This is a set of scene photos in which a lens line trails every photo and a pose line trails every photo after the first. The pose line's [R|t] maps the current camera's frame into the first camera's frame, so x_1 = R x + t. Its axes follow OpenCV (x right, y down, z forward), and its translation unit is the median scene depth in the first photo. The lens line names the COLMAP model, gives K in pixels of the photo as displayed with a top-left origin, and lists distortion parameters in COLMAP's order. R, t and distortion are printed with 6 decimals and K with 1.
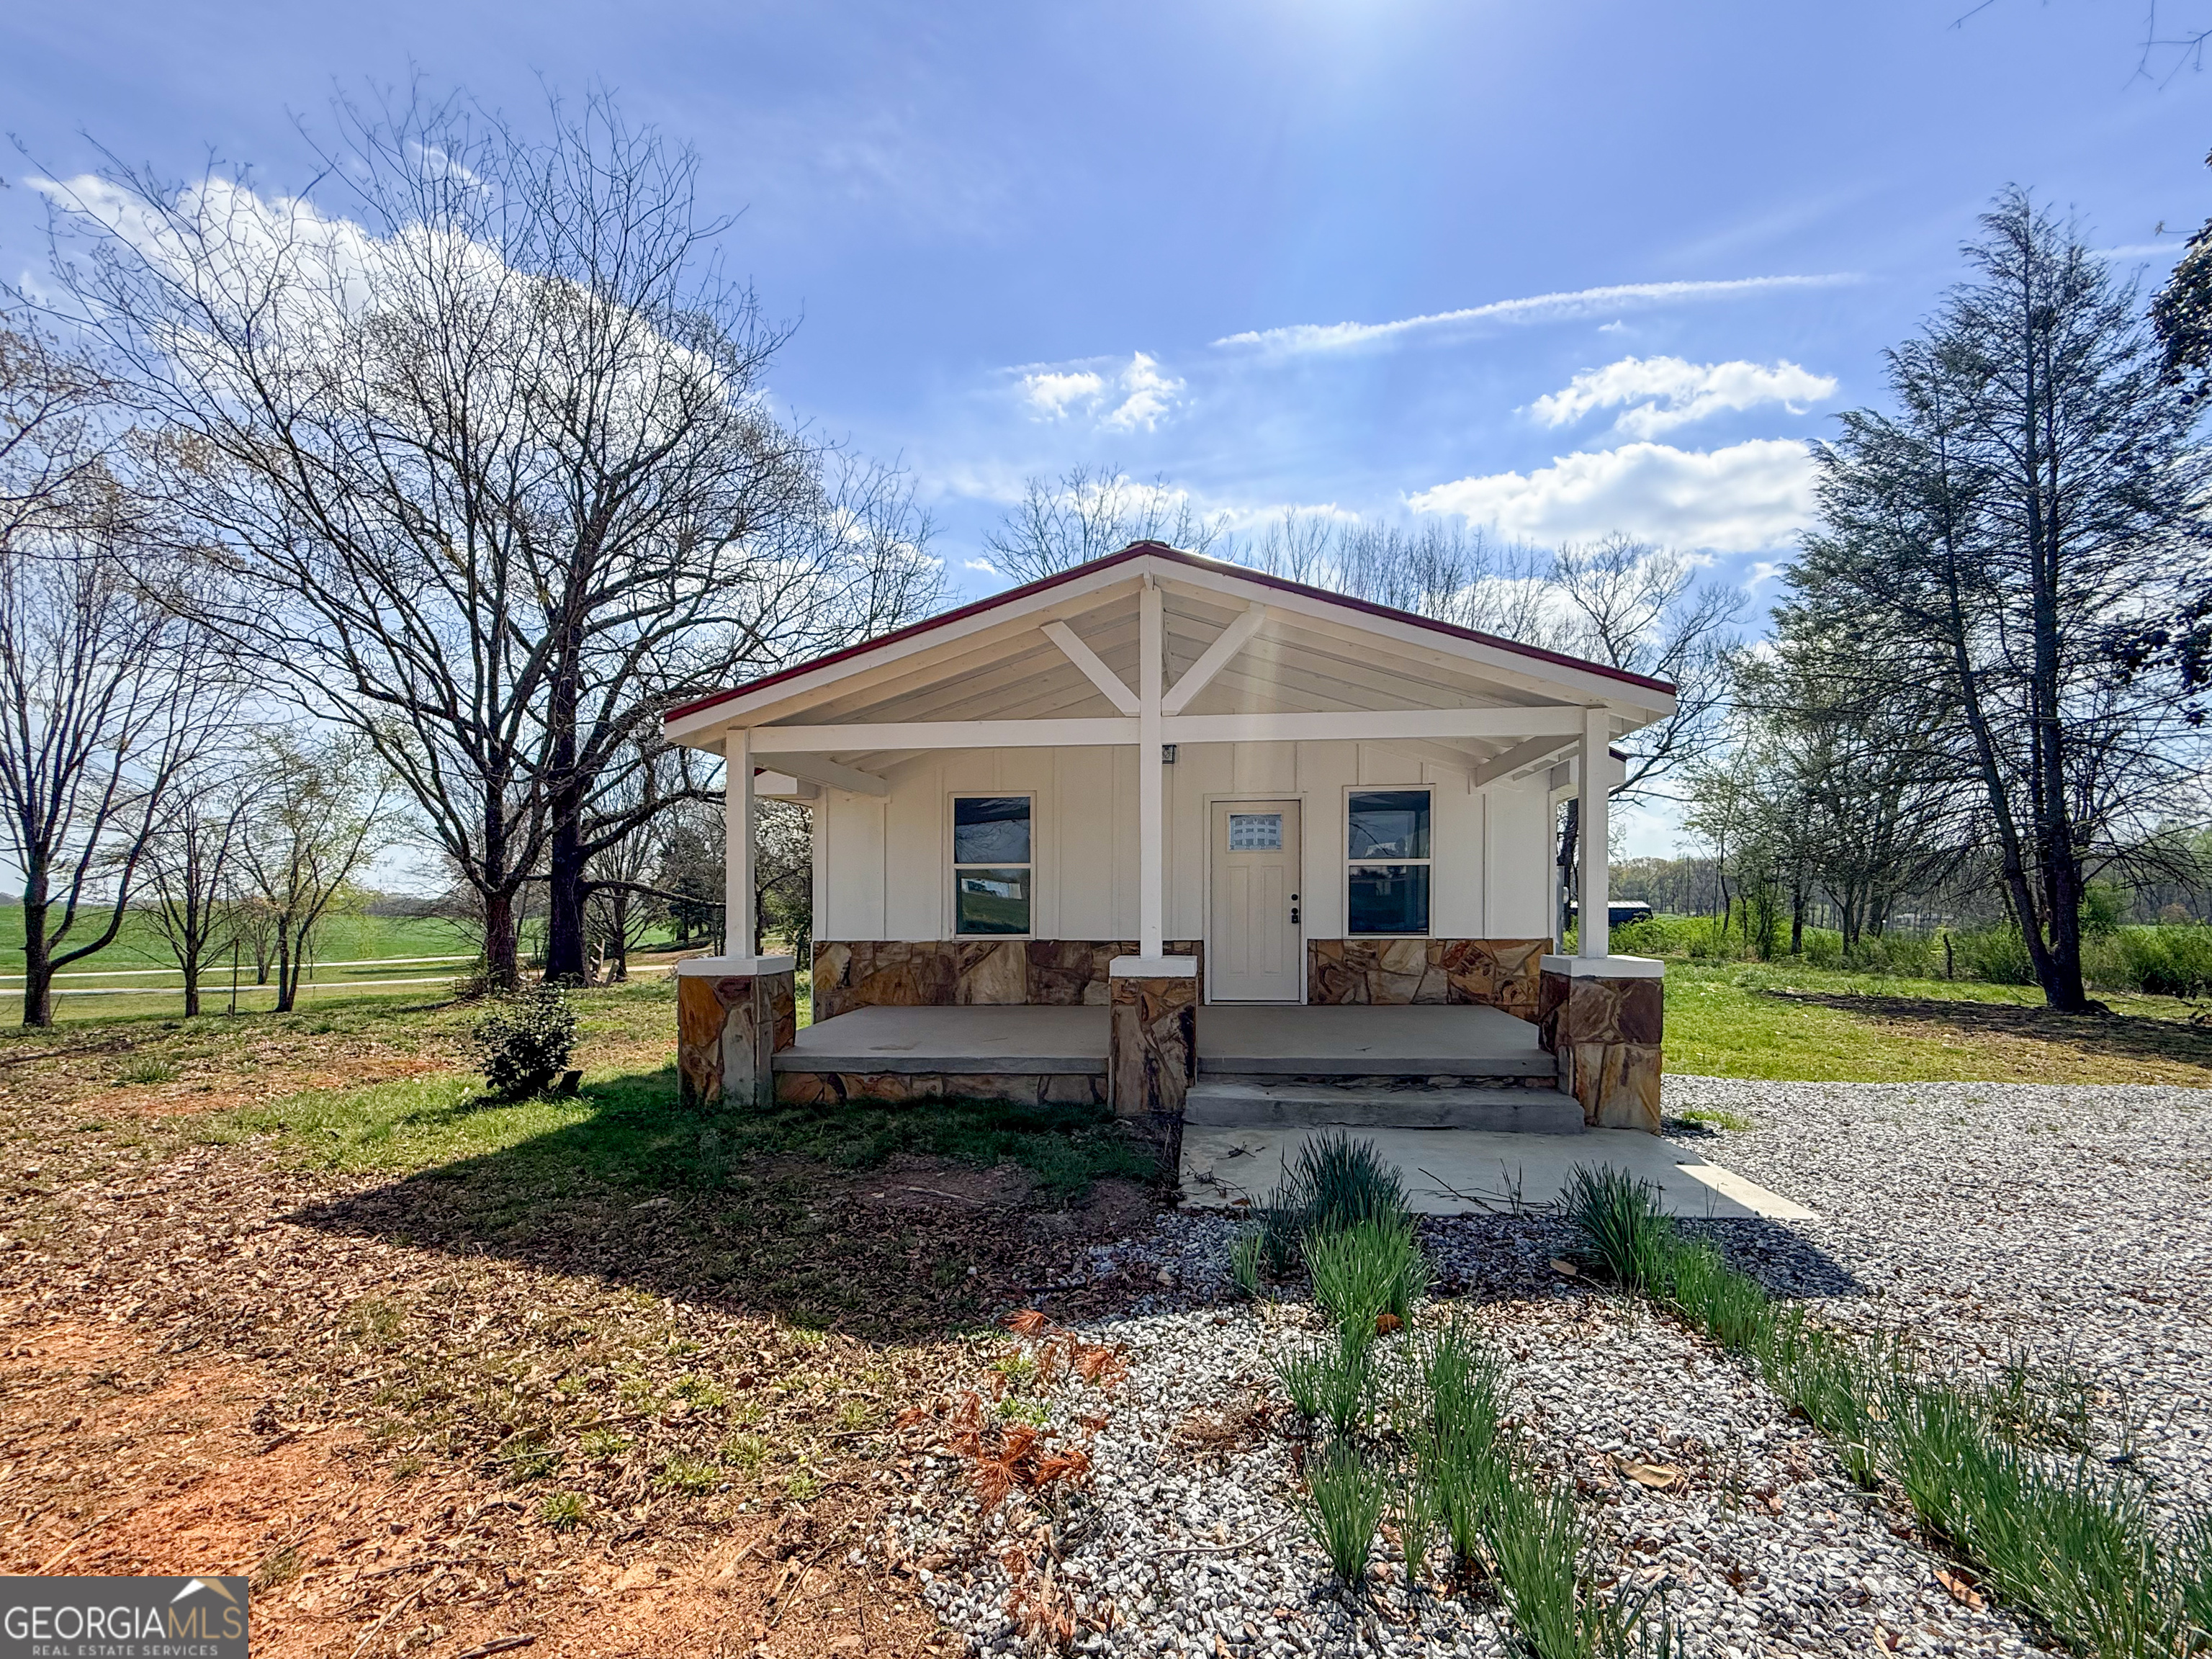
lens RADIAL K [[895.3, 0, 1107.6], [0, 895.3, 882.7], [0, 0, 1]] dist [0.000693, 0.000001]
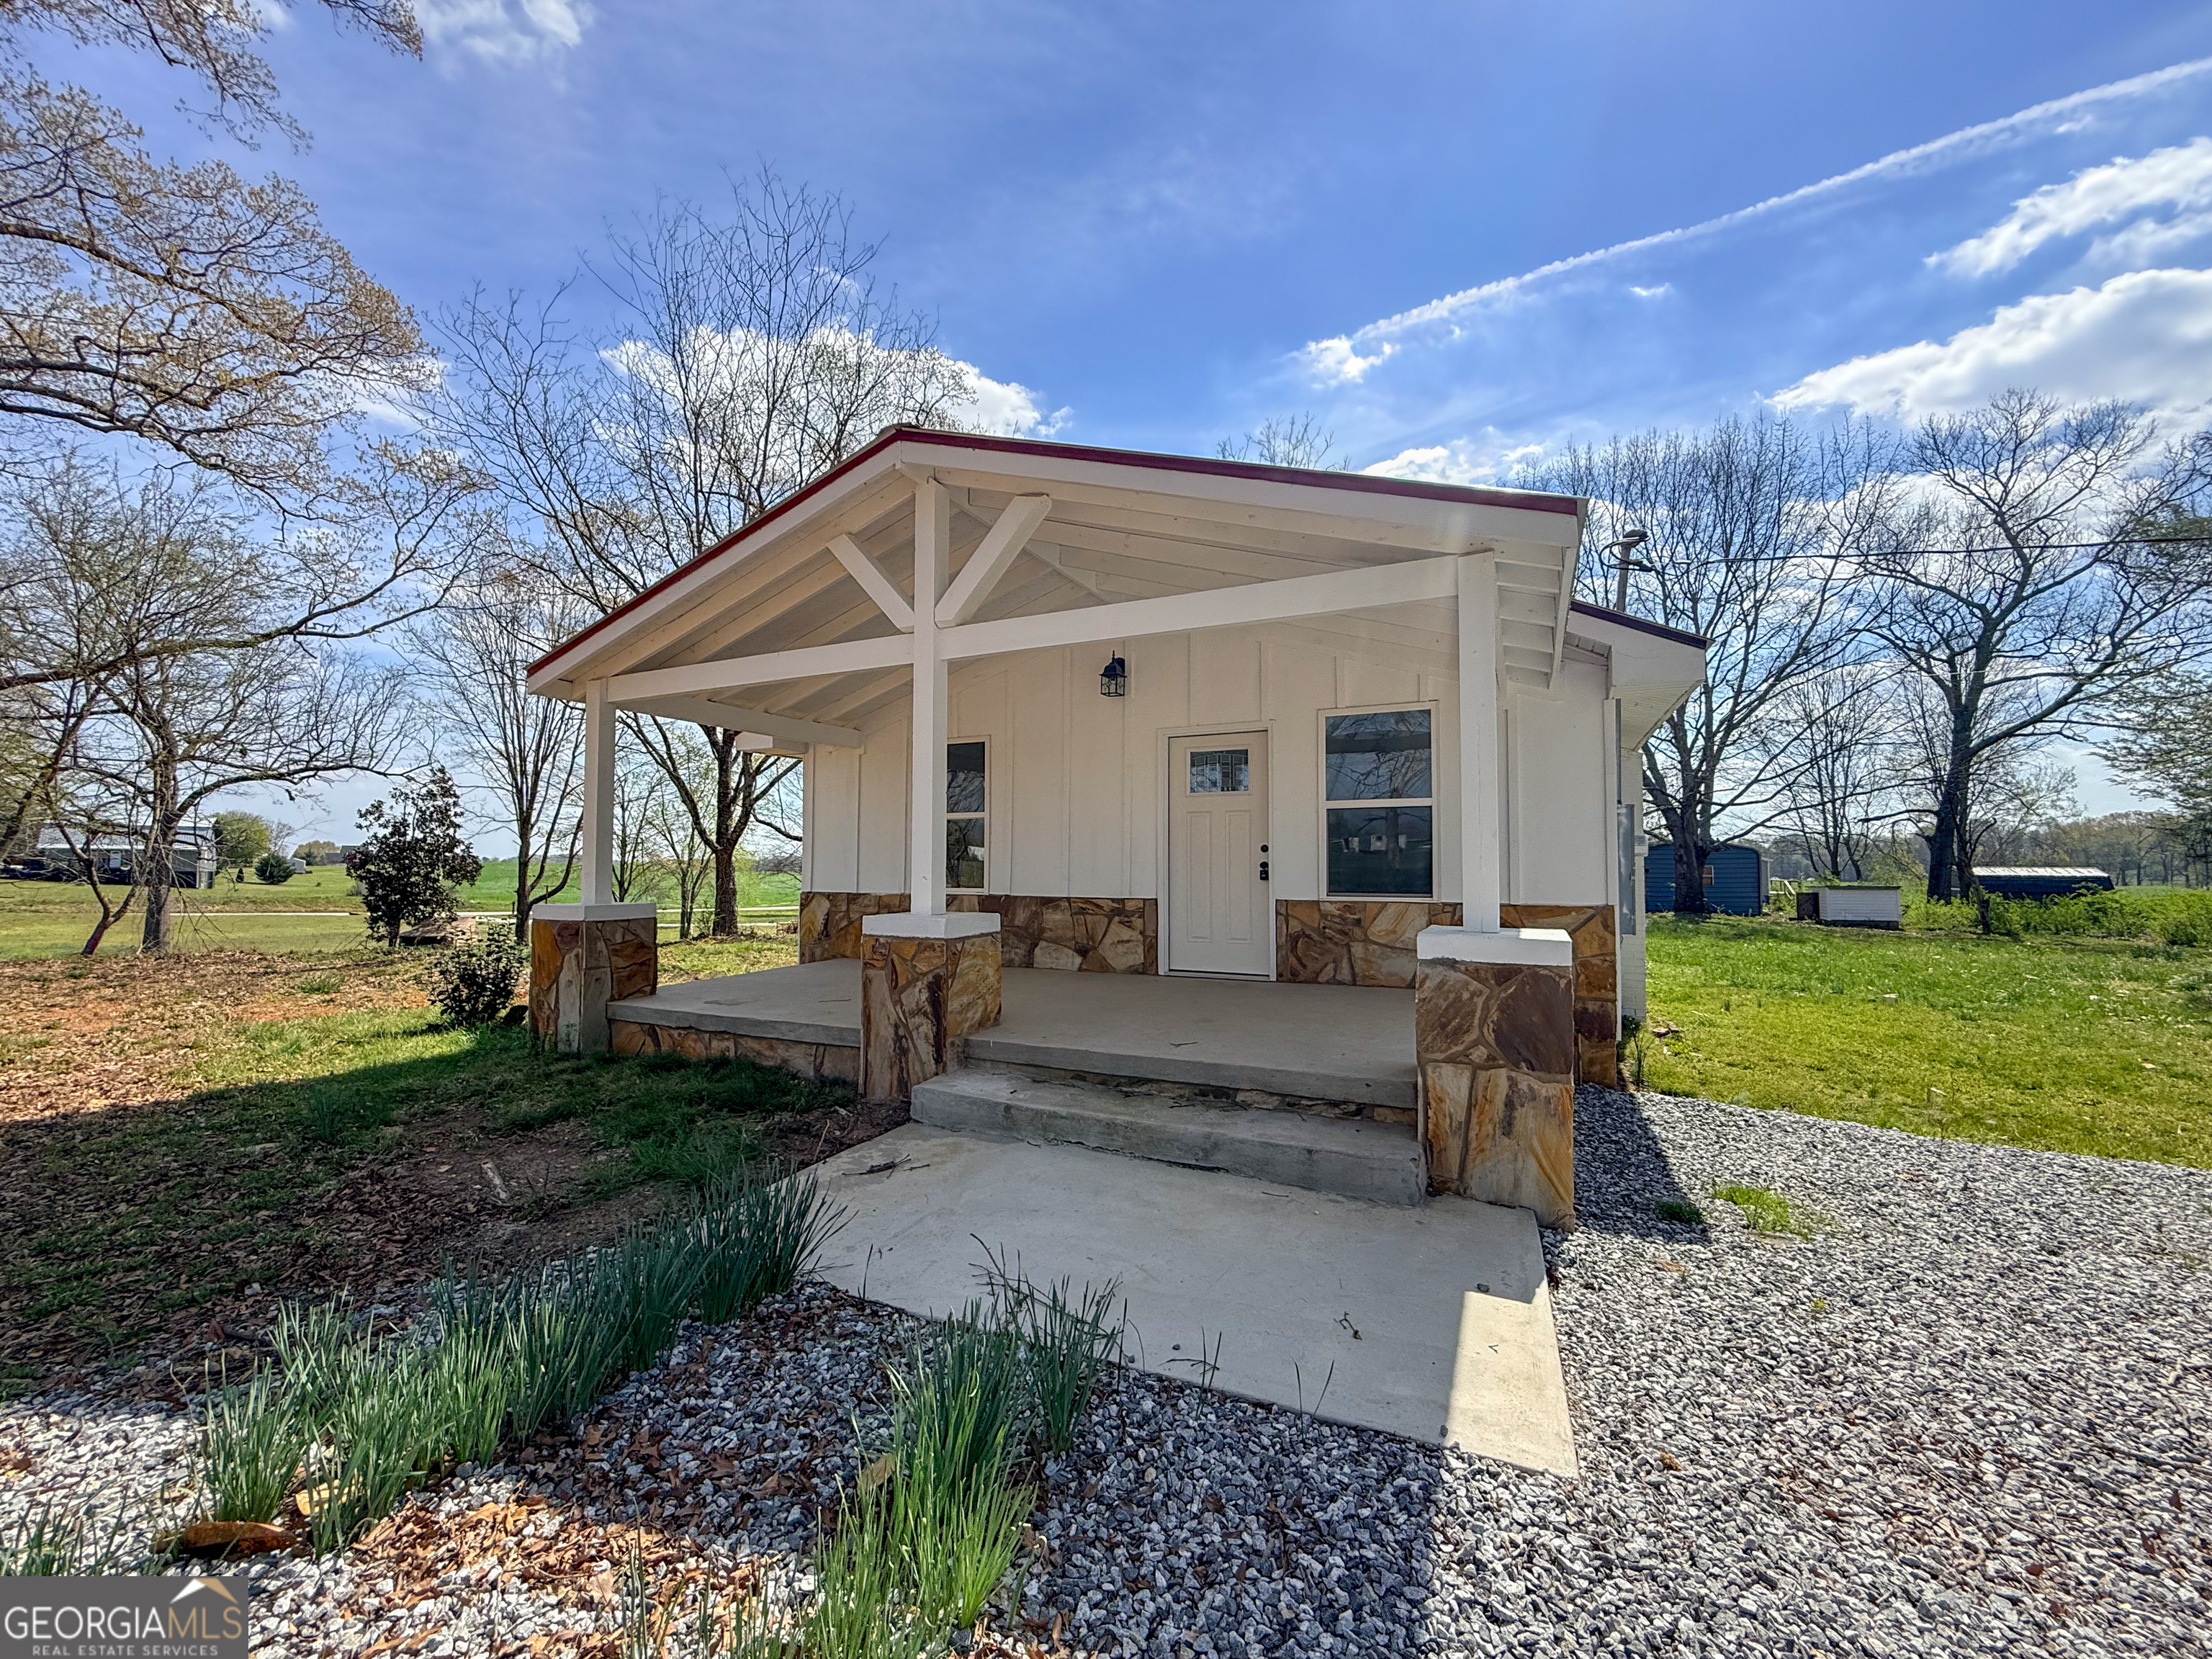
lens RADIAL K [[851.2, 0, 1106.0], [0, 851.2, 829.5], [0, 0, 1]] dist [0.005691, -0.000152]
pose [[0.936607, -0.008191, -0.350285, 0.351422], [0.001011, 0.999786, -0.020675, 0.015342], [0.350380, 0.019010, 0.936415, 0.224848]]
